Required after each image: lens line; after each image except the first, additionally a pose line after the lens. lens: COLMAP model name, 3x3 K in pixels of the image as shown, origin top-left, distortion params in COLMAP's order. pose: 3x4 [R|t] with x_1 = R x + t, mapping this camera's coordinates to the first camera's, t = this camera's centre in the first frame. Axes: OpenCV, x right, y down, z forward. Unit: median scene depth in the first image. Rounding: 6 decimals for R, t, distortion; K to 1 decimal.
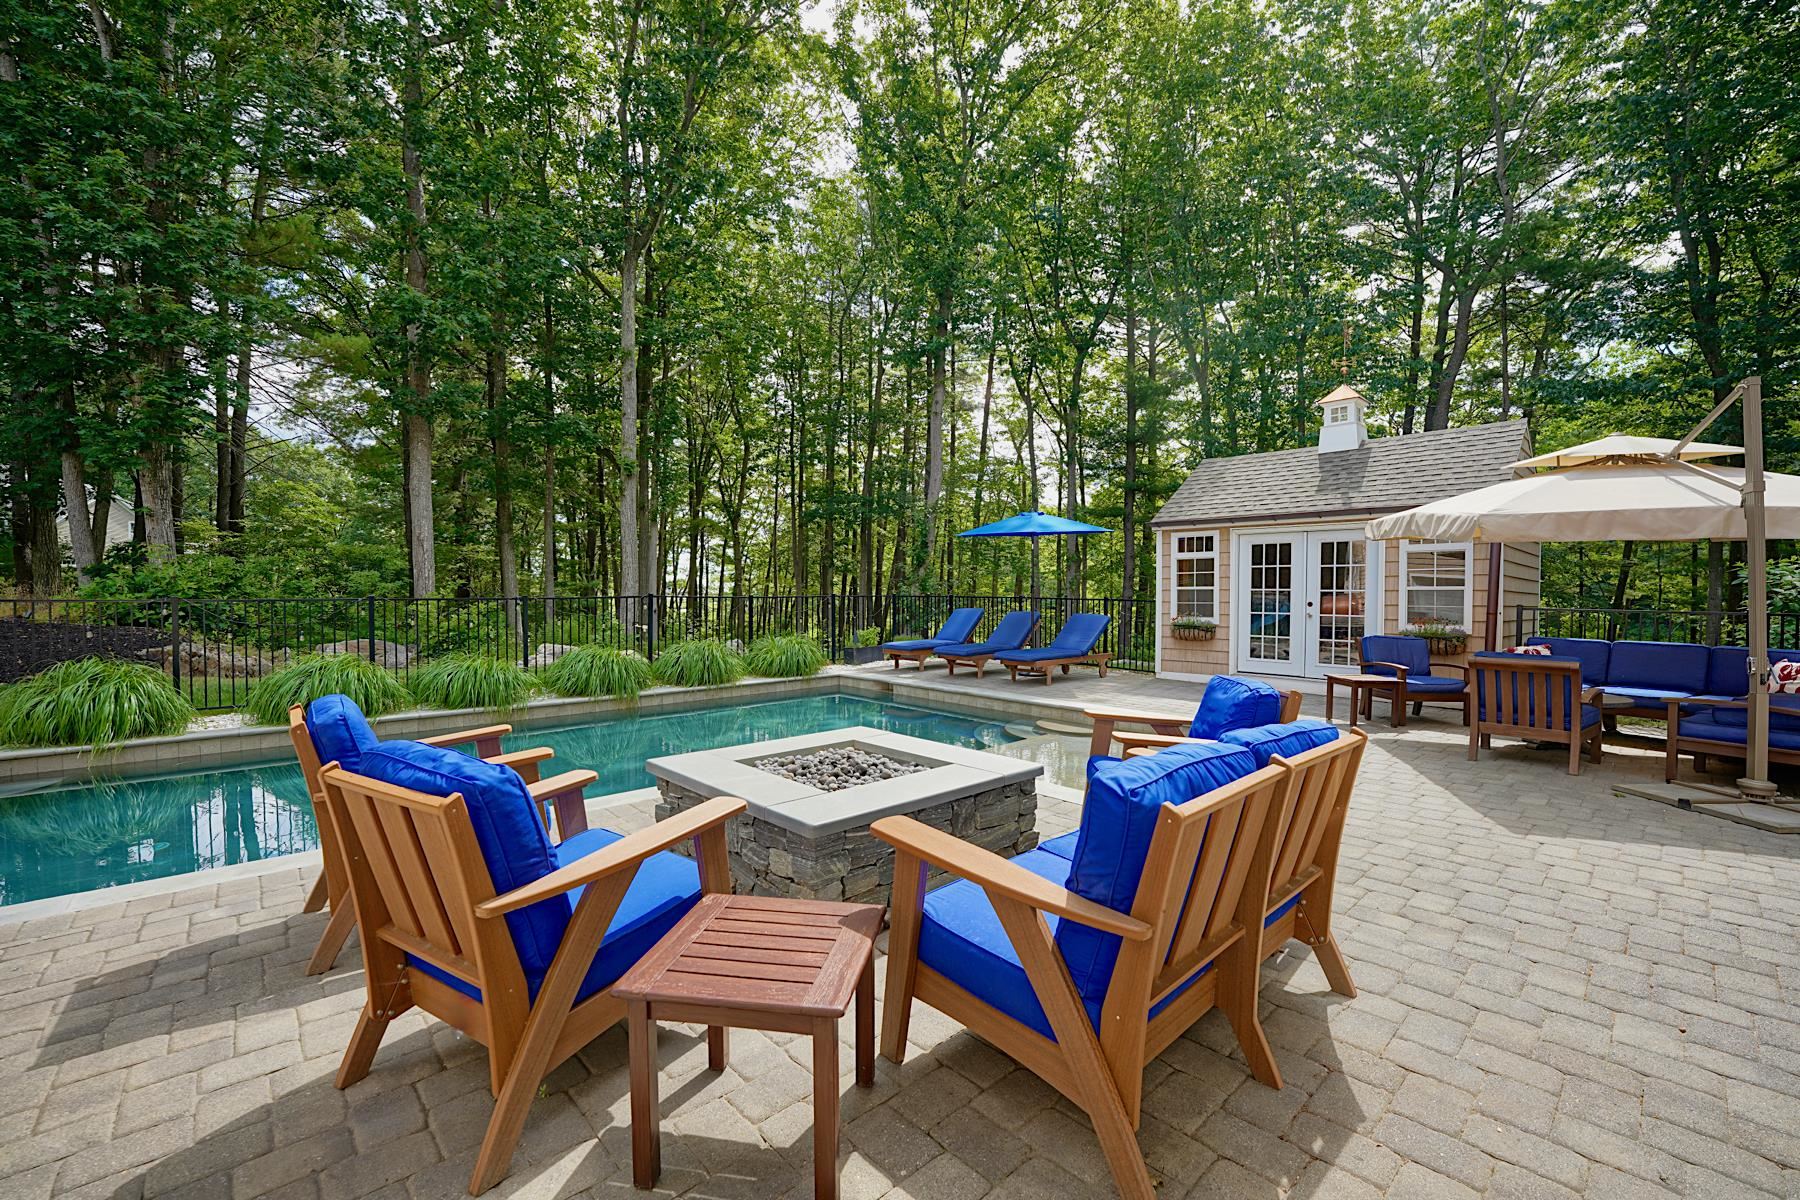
lens RADIAL K [[769.9, 0, 900.0], [0, 769.9, 600.0], [0, 0, 1]] dist [-0.000563, -0.000069]
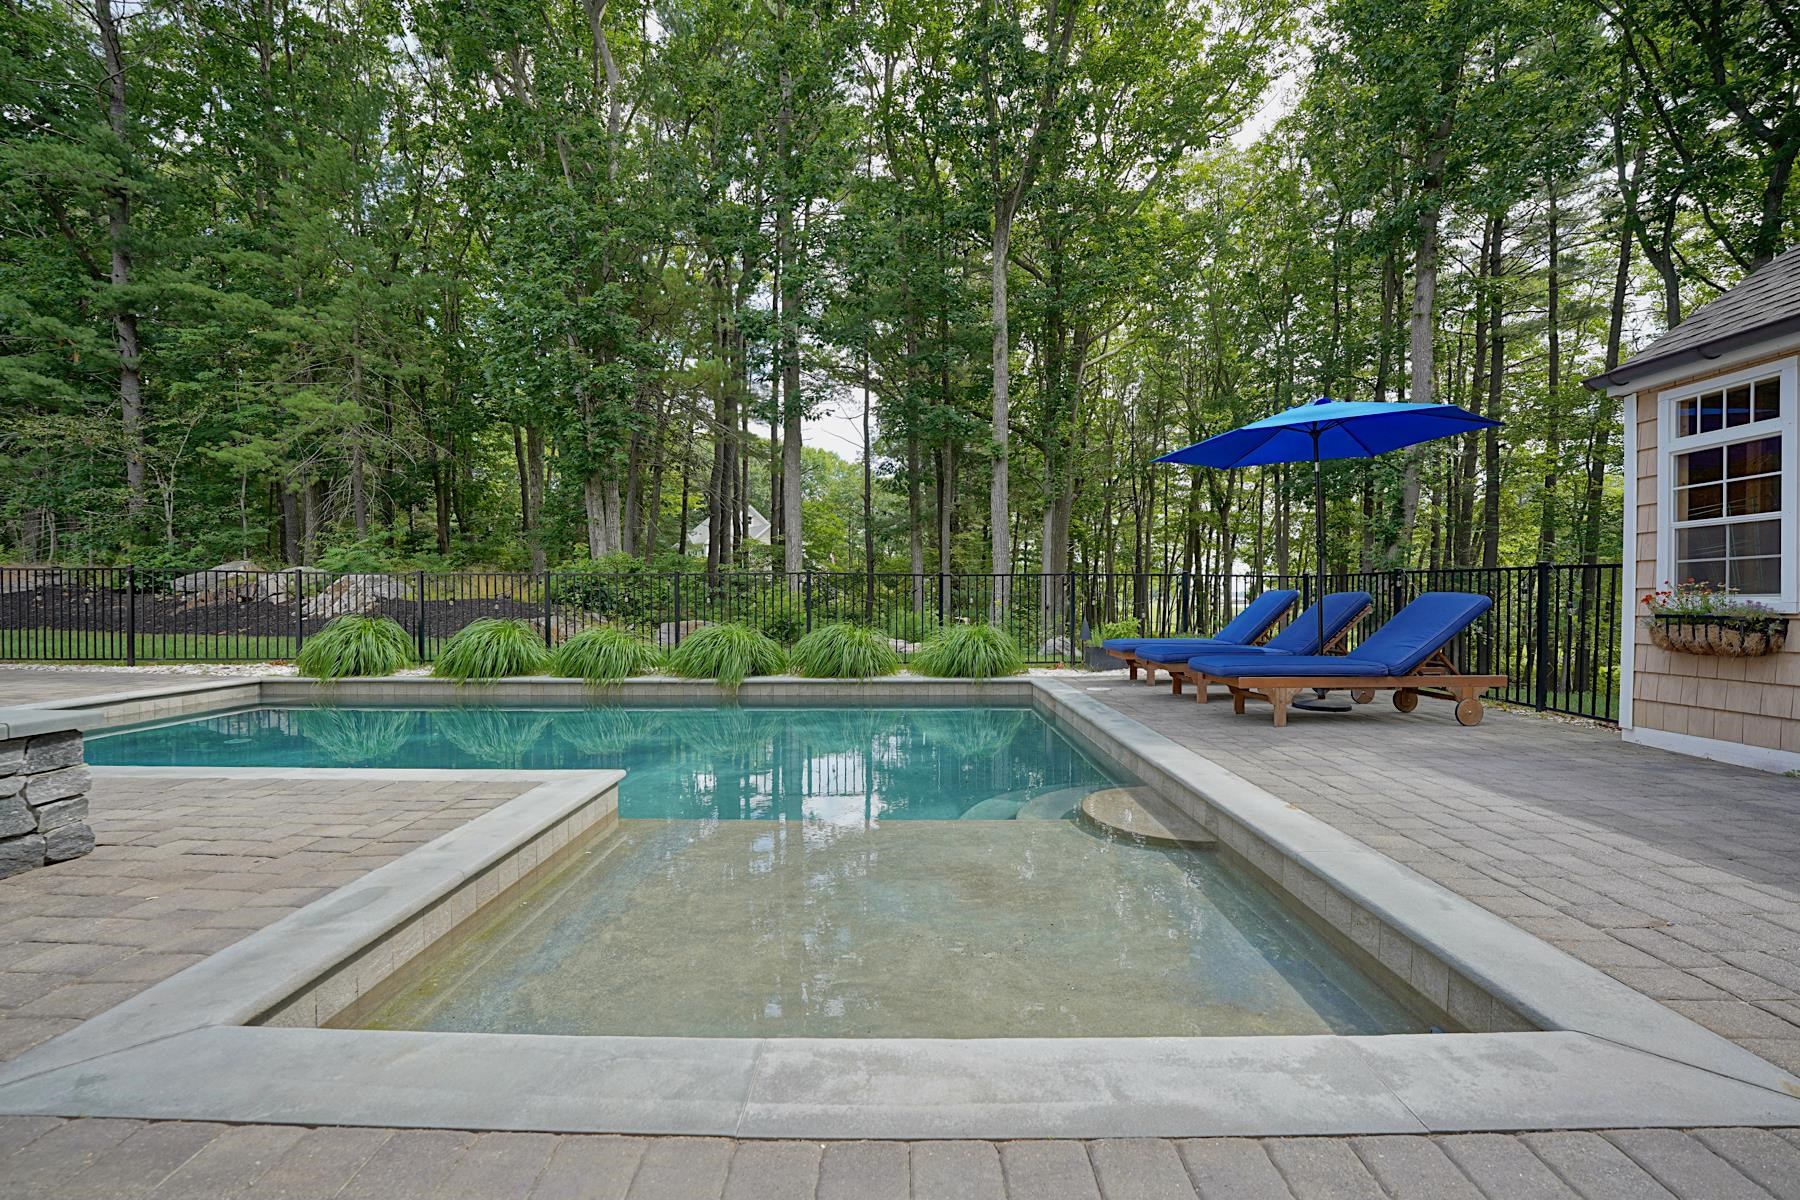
lens RADIAL K [[769.9, 0, 900.0], [0, 769.9, 600.0], [0, 0, 1]] dist [-0.000563, -0.000069]
pose [[0.719548, 0.000370, -0.694443, 0.349823], [-0.012925, 0.999834, -0.012860, 0.034499], [0.694323, 0.018229, 0.719433, 0.428719]]
